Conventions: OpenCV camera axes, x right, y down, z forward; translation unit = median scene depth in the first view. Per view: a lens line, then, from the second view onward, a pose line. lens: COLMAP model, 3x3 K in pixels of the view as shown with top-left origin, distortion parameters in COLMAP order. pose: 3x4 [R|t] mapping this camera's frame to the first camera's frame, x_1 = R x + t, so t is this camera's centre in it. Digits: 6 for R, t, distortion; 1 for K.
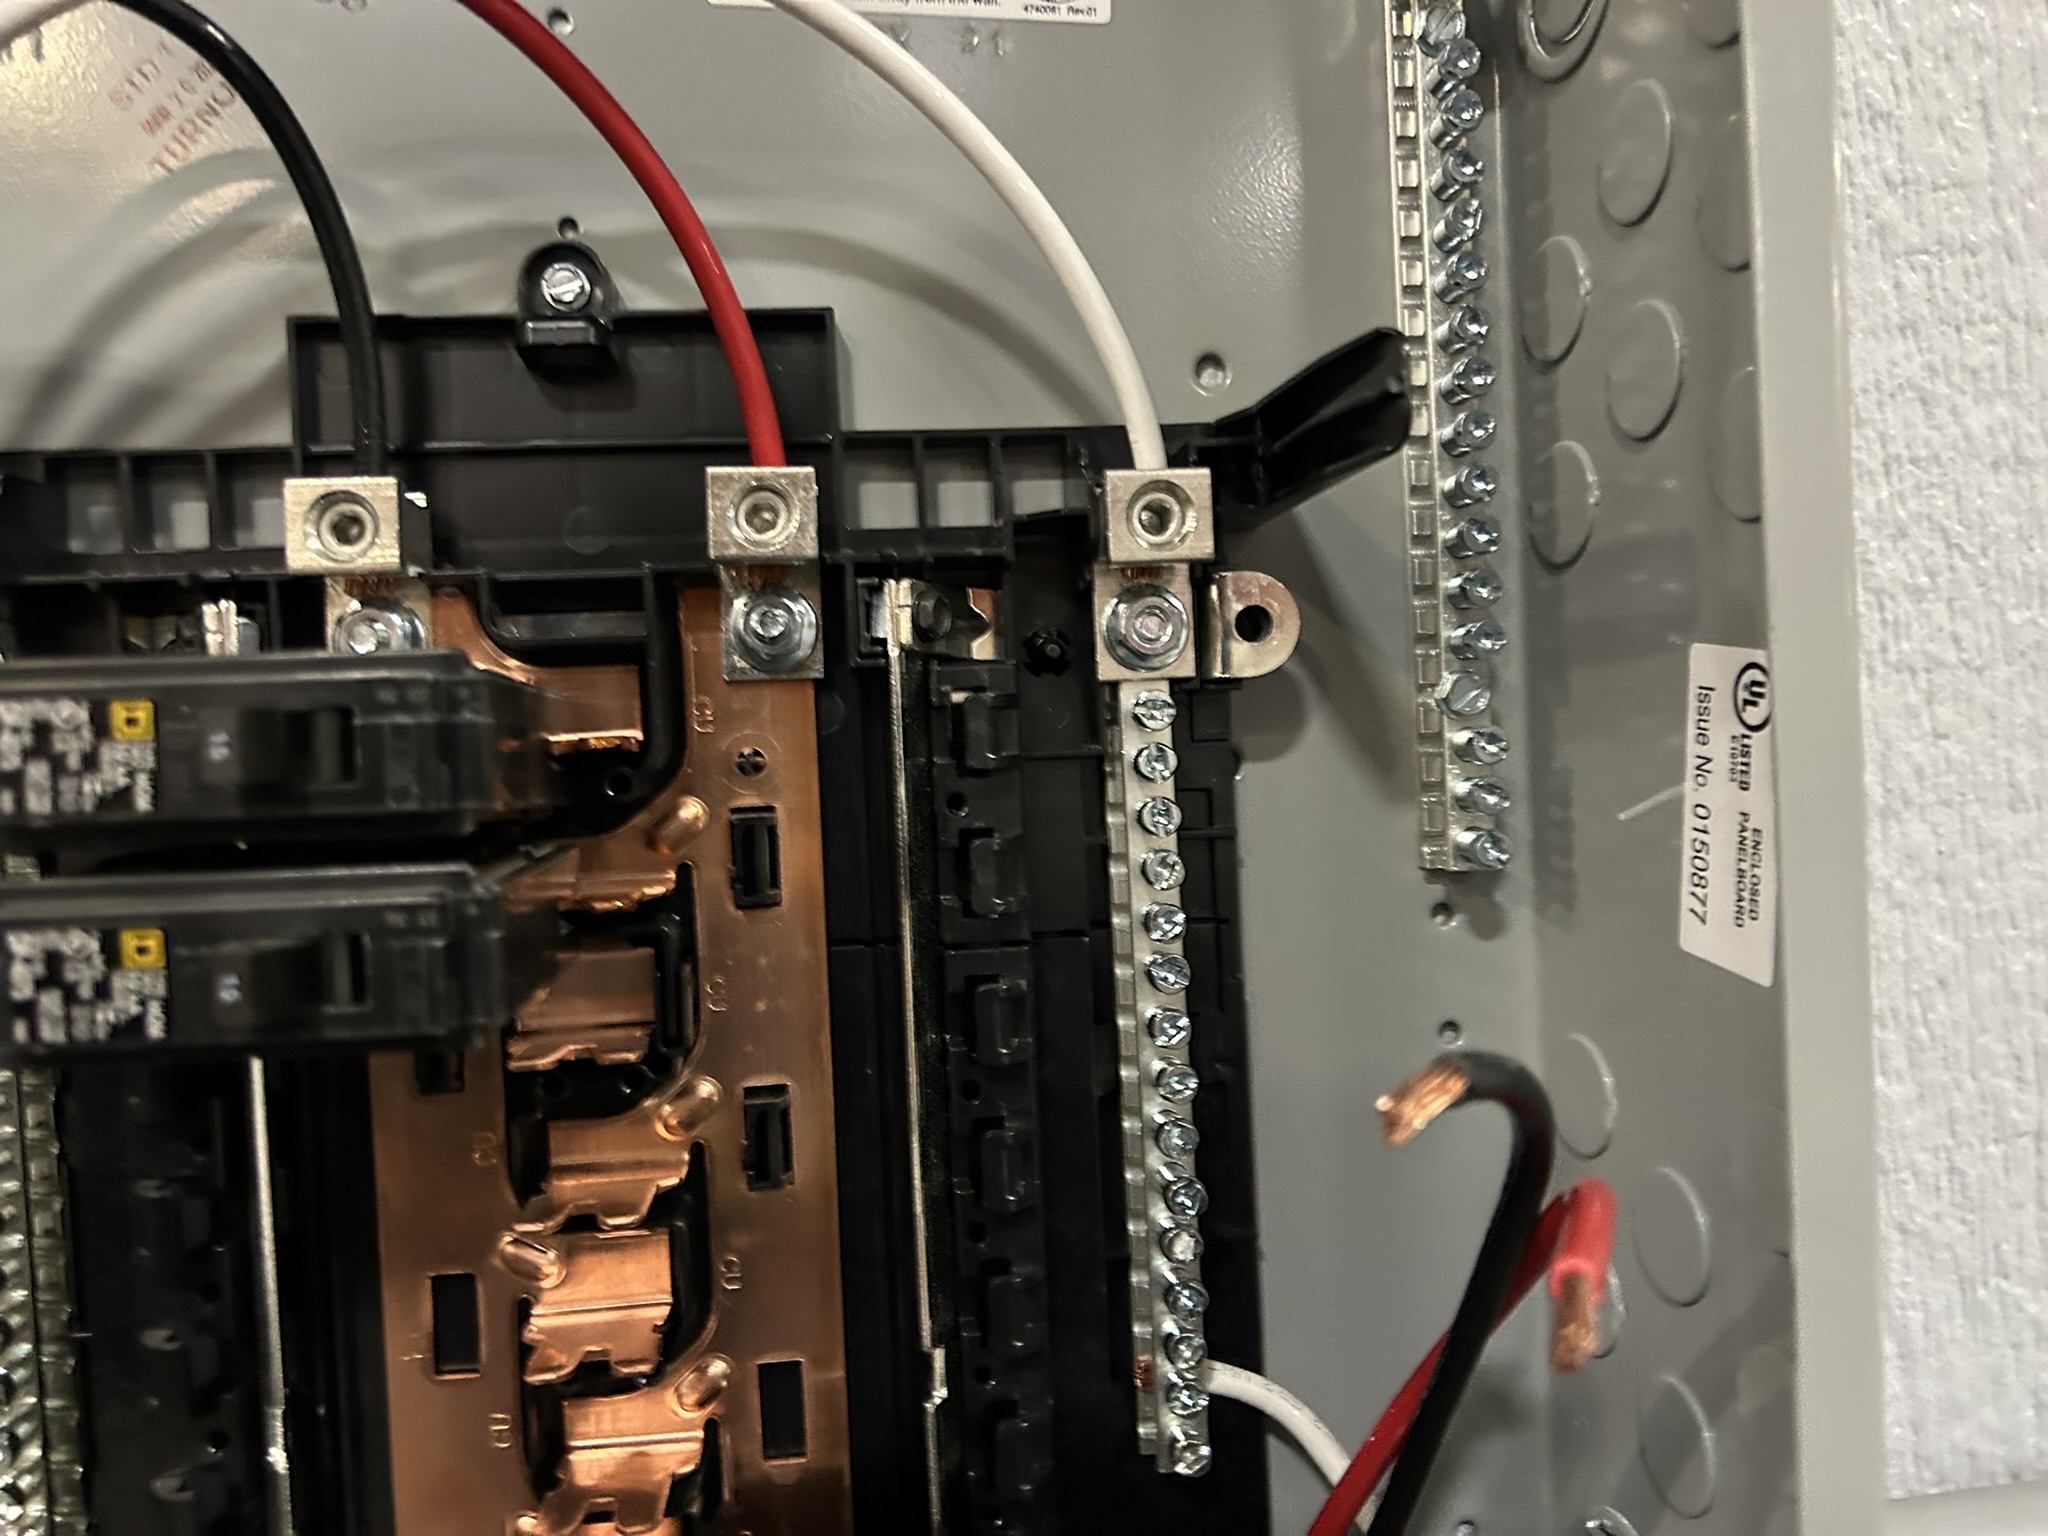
lens RADIAL K [[1605.3, 0, 1024.0], [0, 1605.3, 768.0], [0, 0, 1]] dist [0.000827, -0.012839]
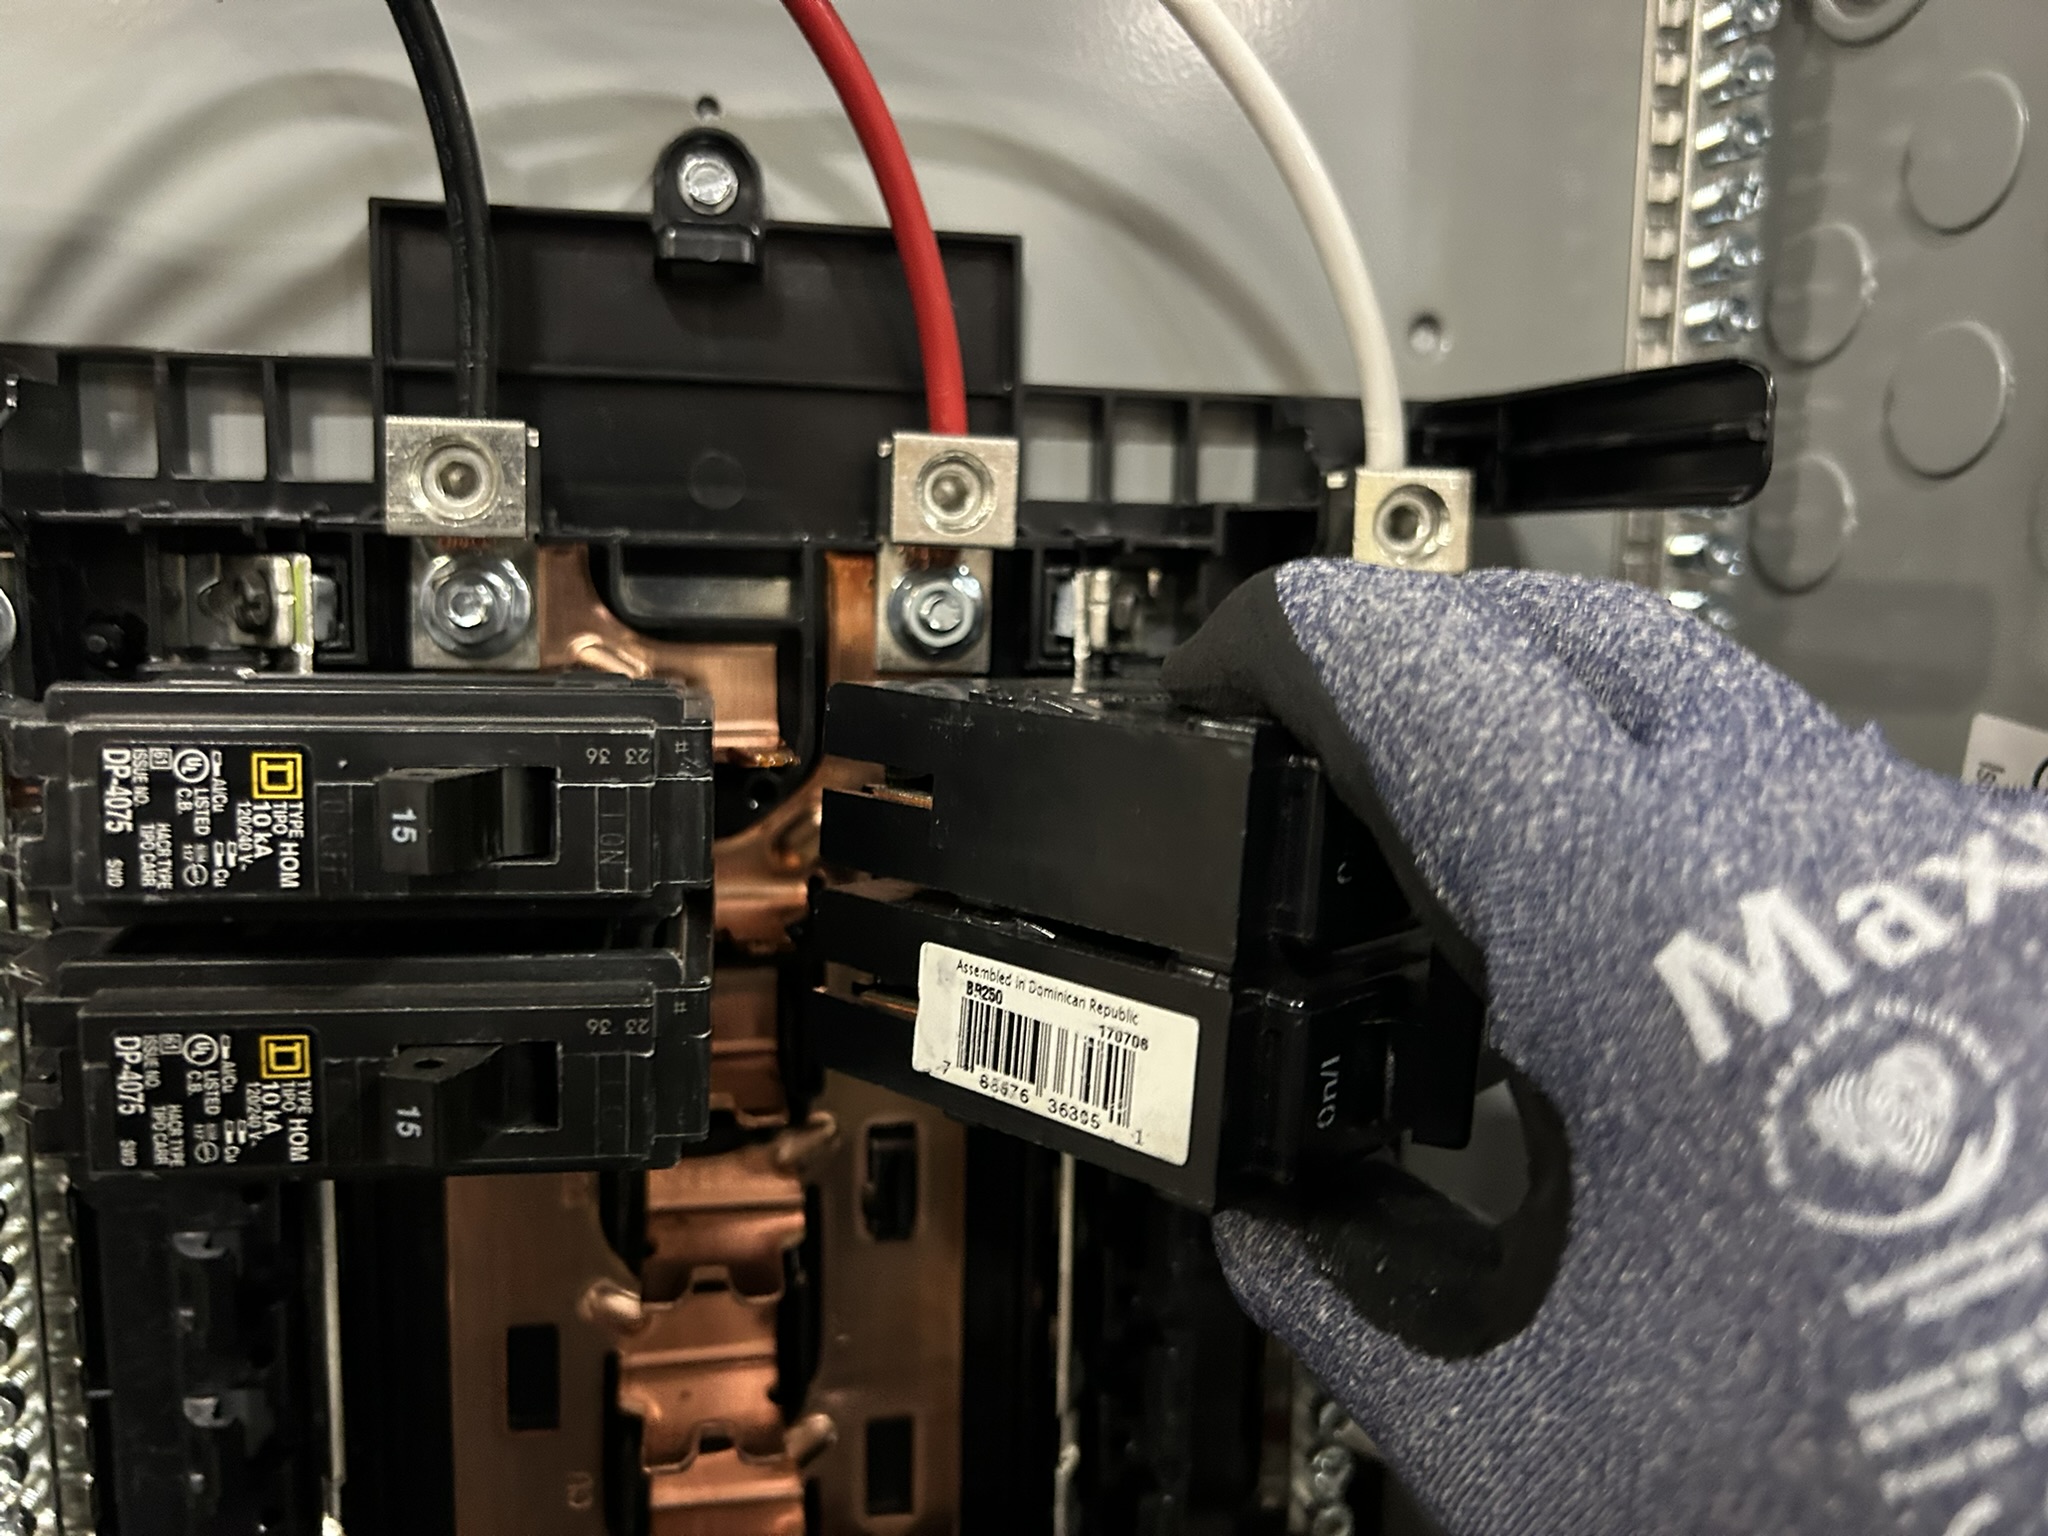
lens RADIAL K [[1611.5, 0, 1024.0], [0, 1611.5, 768.0], [0, 0, 1]] dist [-0.014327, -0.002298]
pose [[0.993769, 0.052657, 0.098238, -0.188807], [-0.062654, 0.992848, 0.101619, -0.094617], [-0.092184, -0.107141, 0.989961, 0.132095]]
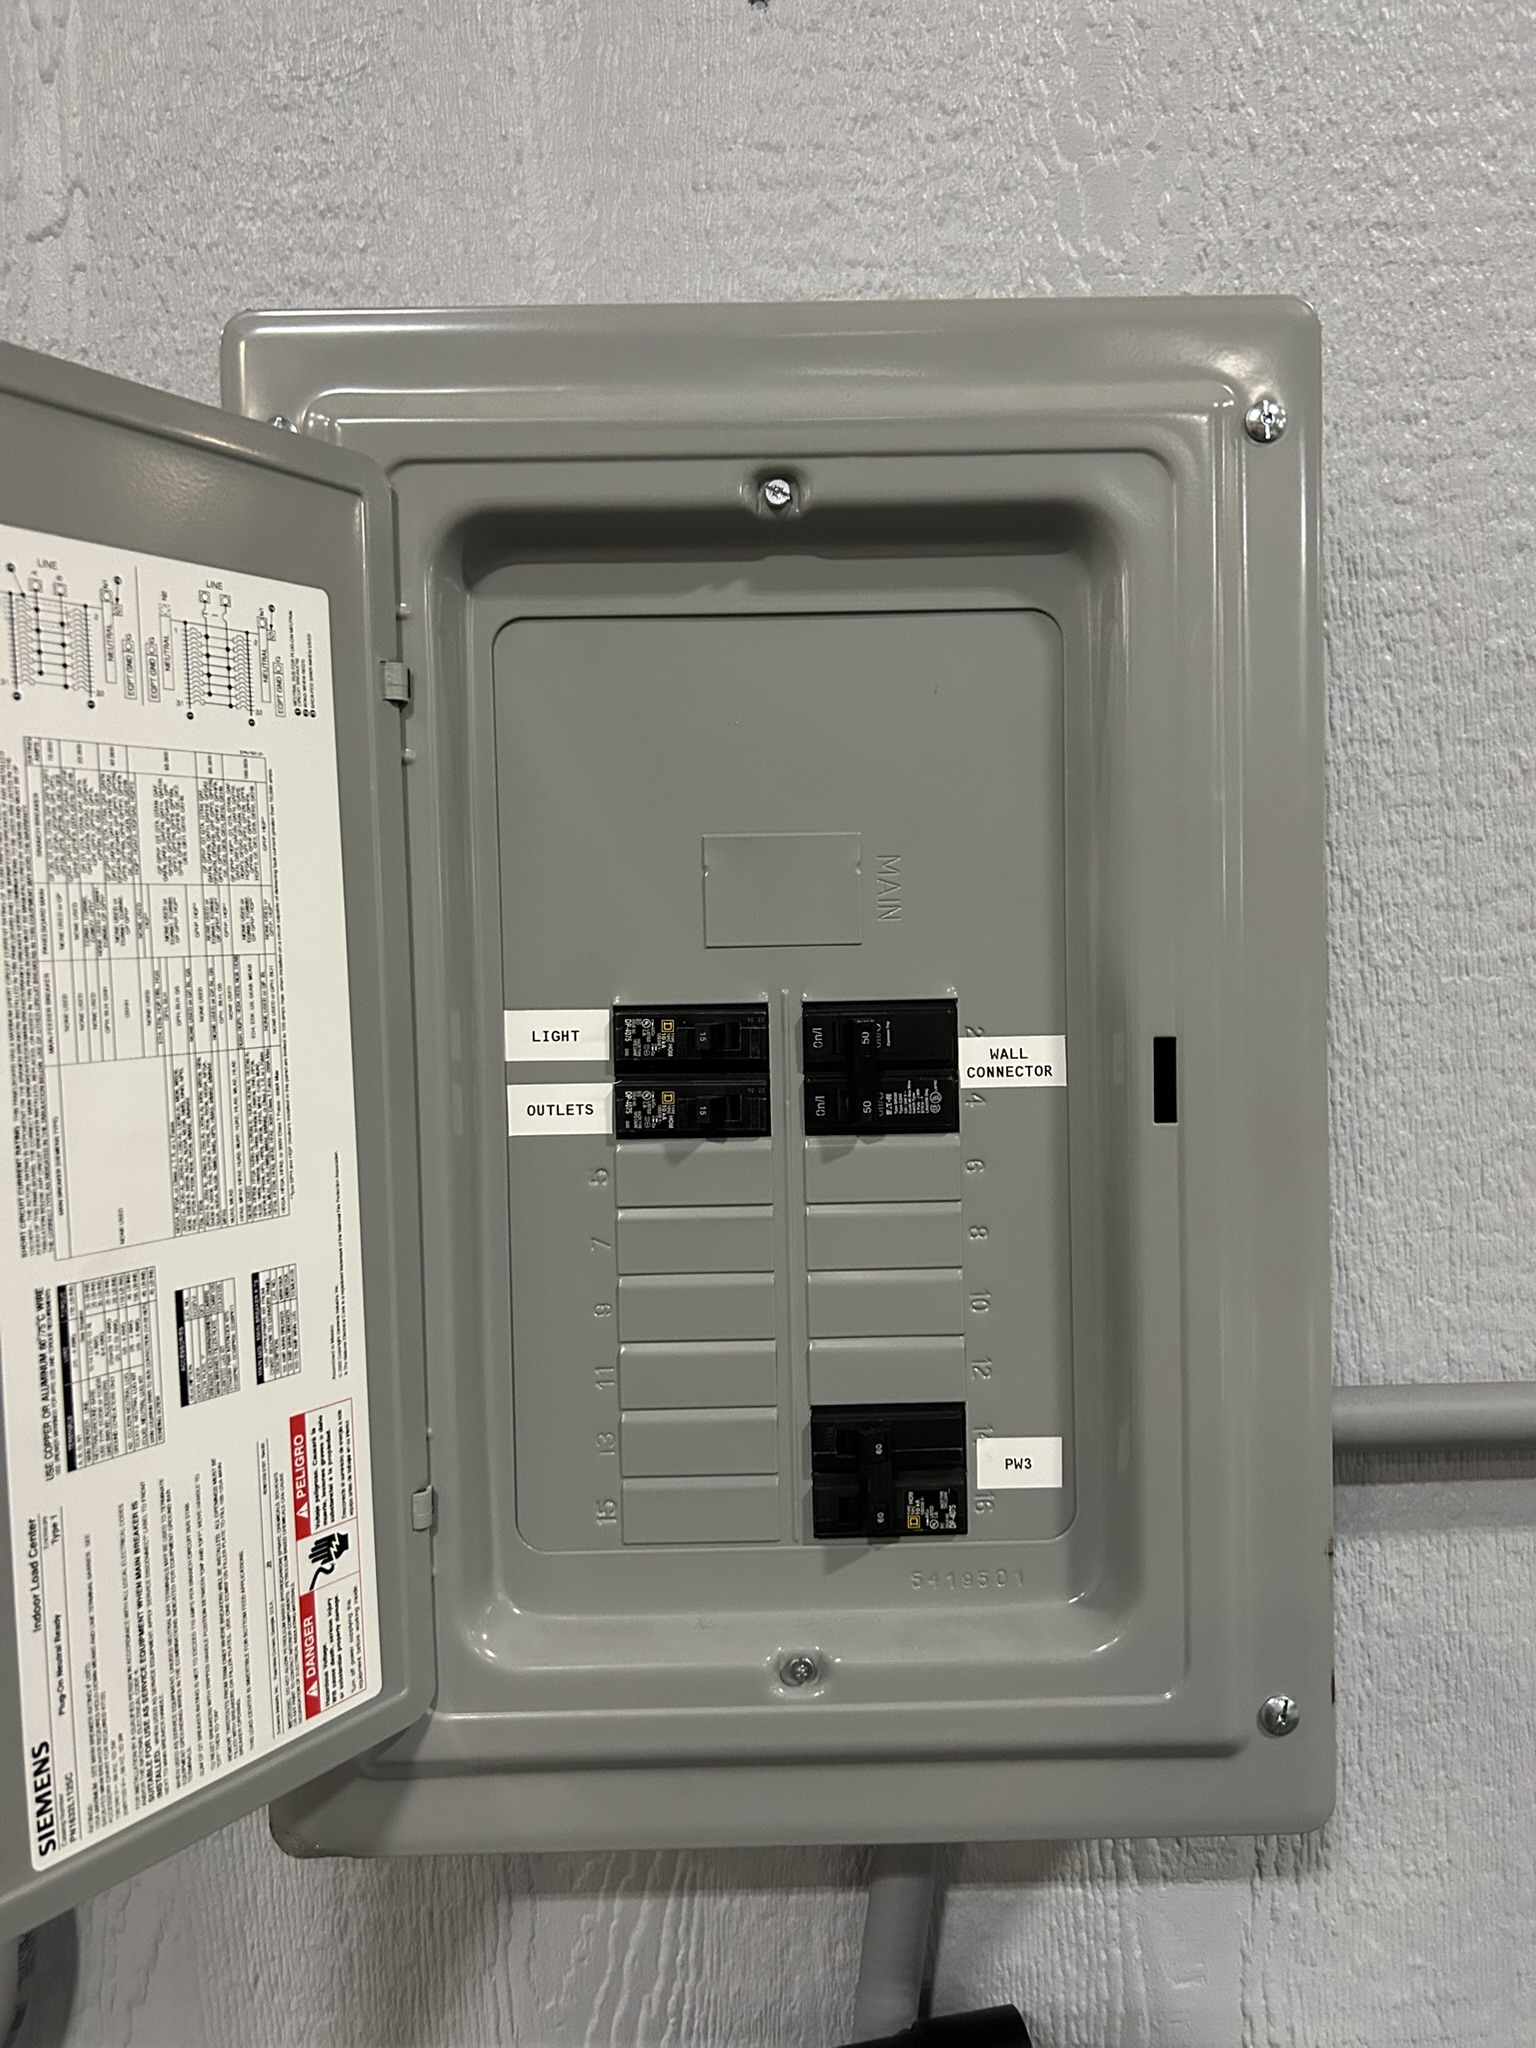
lens RADIAL K [[1606.9, 0, 768.0], [0, 1606.9, 1024.0], [0, 0, 1]] dist [-0.016221, -0.007403]
pose [[0.994008, 0.029111, -0.105358, -0.042040], [-0.026420, 0.999290, 0.026853, -0.080987], [0.106065, -0.023908, 0.994072, -1.355292]]
